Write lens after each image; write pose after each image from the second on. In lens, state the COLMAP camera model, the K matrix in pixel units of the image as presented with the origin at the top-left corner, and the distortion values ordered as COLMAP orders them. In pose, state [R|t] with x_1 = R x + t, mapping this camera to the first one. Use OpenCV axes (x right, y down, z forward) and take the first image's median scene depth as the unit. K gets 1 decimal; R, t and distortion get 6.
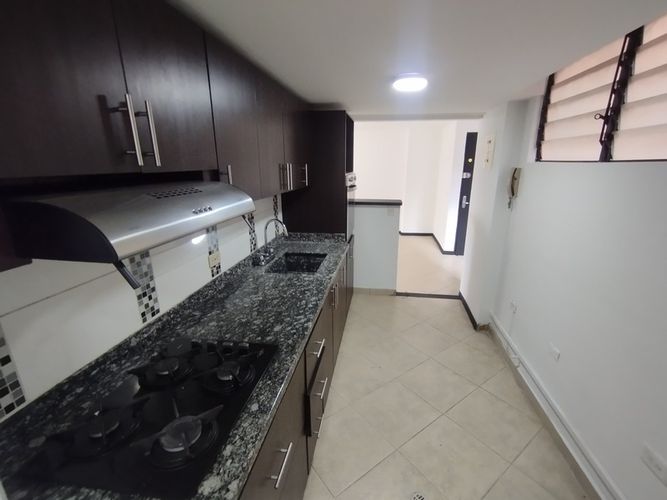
lens RADIAL K [[306.8, 0, 344.1], [0, 306.8, 255.6], [0, 0, 1]] dist [-0.003310, -0.001630]
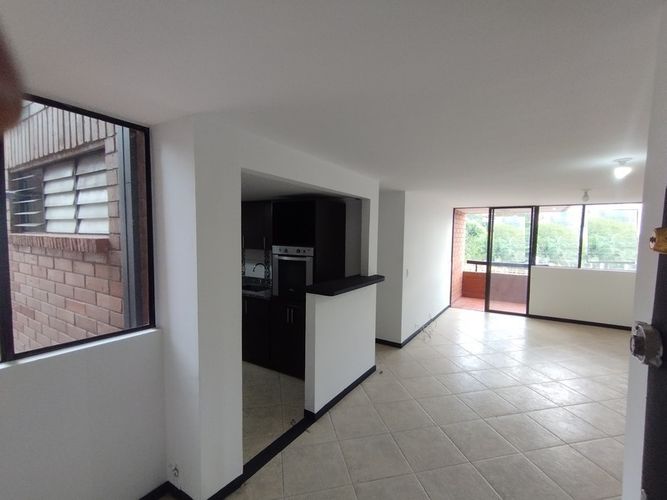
lens RADIAL K [[306.8, 0, 344.1], [0, 306.8, 255.6], [0, 0, 1]] dist [-0.003310, -0.001630]
pose [[-0.401068, 0.048641, -0.914756, 1.780314], [-0.286501, 0.941832, 0.175695, -0.873006], [0.870093, 0.332545, -0.363803, 2.840154]]
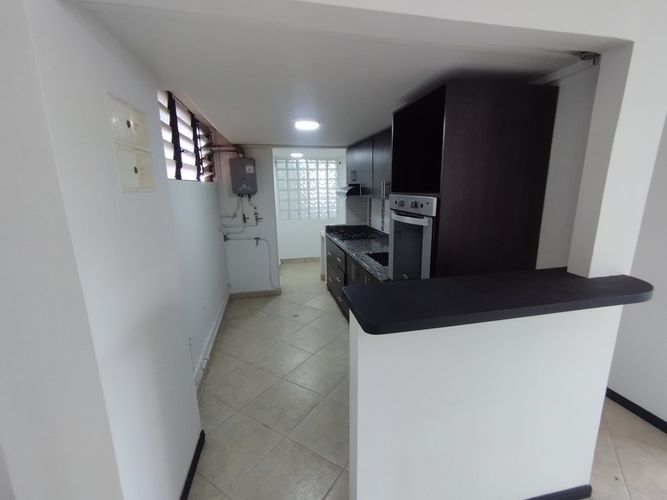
lens RADIAL K [[303.4, 0, 338.0], [0, 303.4, 253.4], [0, 0, 1]] dist [-0.001045, -0.000350]
pose [[-0.938210, 0.084373, -0.335624, 0.644954], [-0.089947, 0.877040, 0.471921, -0.767280], [0.334173, 0.472949, -0.815259, 2.637659]]
